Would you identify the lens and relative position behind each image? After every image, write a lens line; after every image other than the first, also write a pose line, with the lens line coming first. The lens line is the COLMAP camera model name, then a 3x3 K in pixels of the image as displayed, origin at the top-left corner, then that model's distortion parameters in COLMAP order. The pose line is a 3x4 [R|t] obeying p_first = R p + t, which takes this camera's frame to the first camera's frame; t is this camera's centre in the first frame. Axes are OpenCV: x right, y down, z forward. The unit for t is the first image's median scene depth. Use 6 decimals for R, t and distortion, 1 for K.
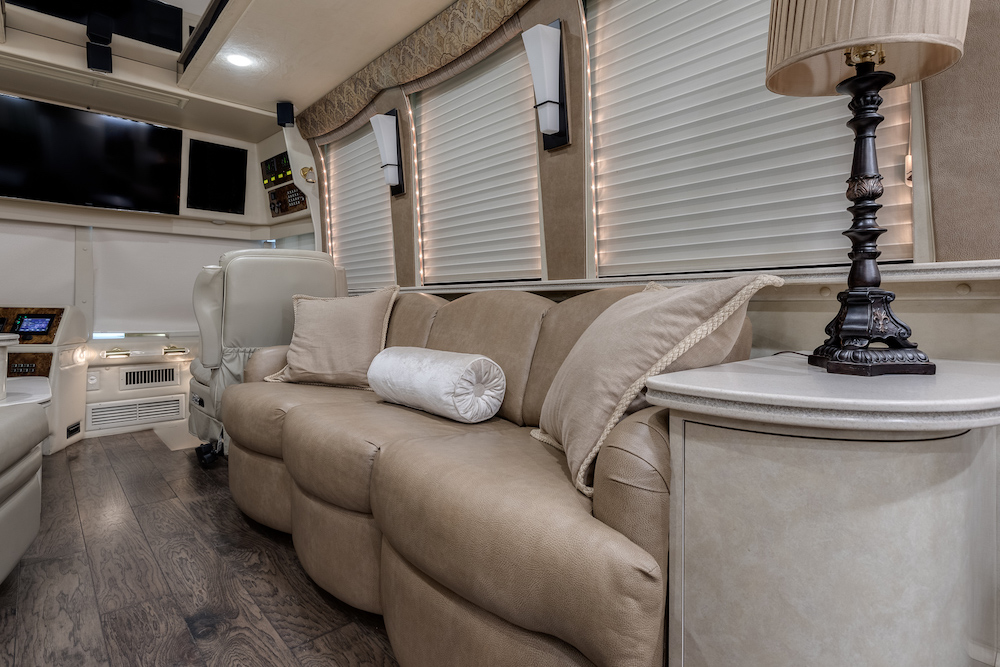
lens RADIAL K [[498.8, 0, 499.9], [0, 498.8, 302.4], [0, 0, 1]] dist [-0.014801, -0.000010]
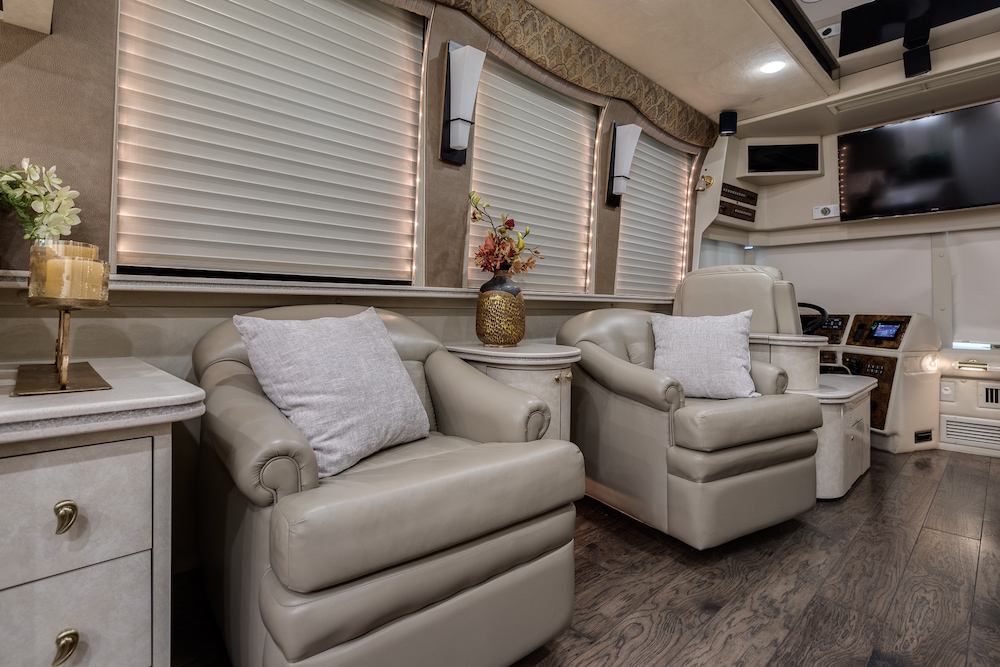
lens RADIAL K [[499.6, 0, 518.0], [0, 499.6, 310.6], [0, 0, 1]] dist [0.004346, -0.000354]
pose [[0.041595, -0.004313, -0.999125, 0.158046], [0.004668, 0.999981, -0.004123, 0.001813], [0.999124, -0.004493, 0.041615, 0.164842]]
